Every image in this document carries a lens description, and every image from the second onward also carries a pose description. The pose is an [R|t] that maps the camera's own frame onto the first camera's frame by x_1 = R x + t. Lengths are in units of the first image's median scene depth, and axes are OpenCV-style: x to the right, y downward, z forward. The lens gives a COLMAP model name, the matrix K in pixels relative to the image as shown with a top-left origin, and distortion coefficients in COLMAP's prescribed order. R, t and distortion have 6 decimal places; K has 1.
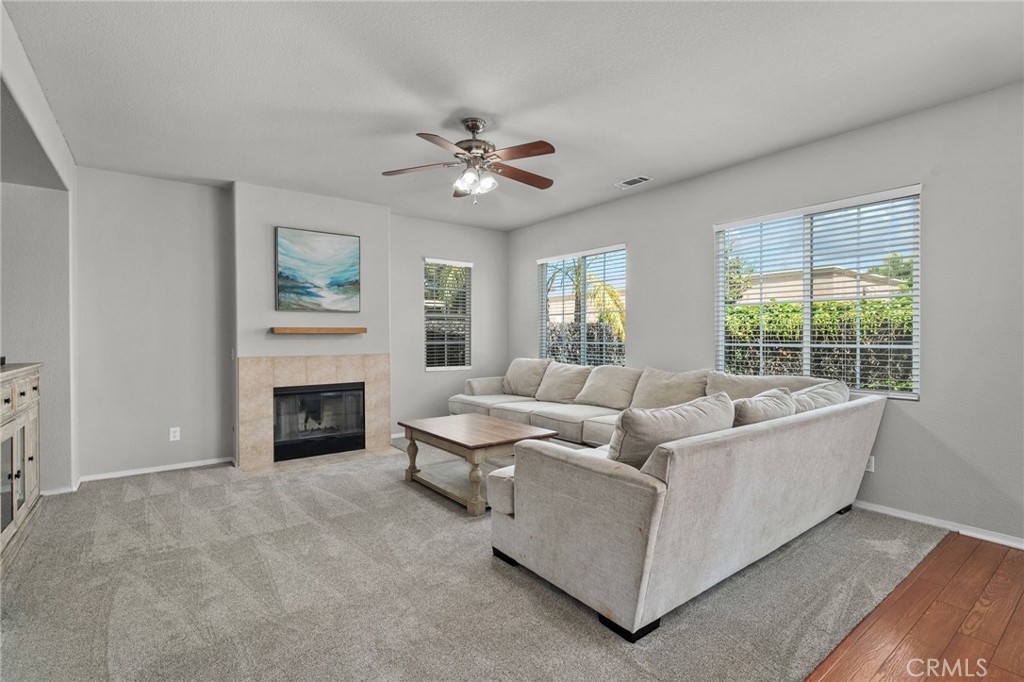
lens RADIAL K [[483.0, 0, 512.0], [0, 483.0, 341.0], [0, 0, 1]] dist [0.016926, -0.000013]
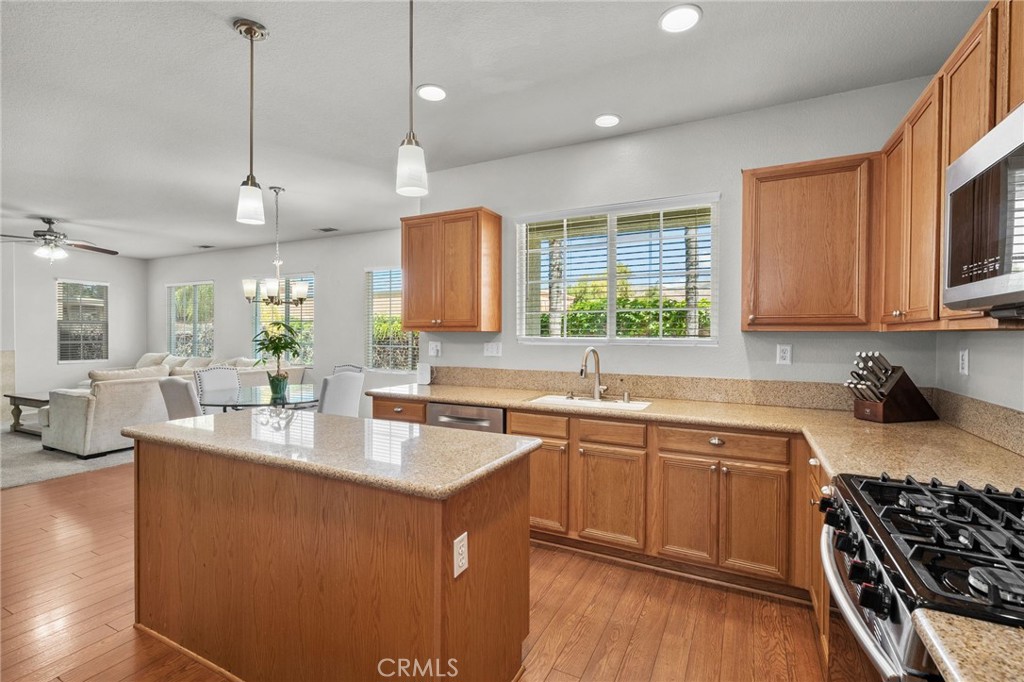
lens RADIAL K [[459.4, 0, 513.8], [0, 459.4, 337.6], [0, 0, 1]] dist [0.000883, 0.000275]
pose [[0.895180, 0.000276, 0.445705, 0.480827], [0.000362, 0.999999, -0.001348, -0.009553], [-0.445705, 0.001368, 0.895179, -0.881744]]
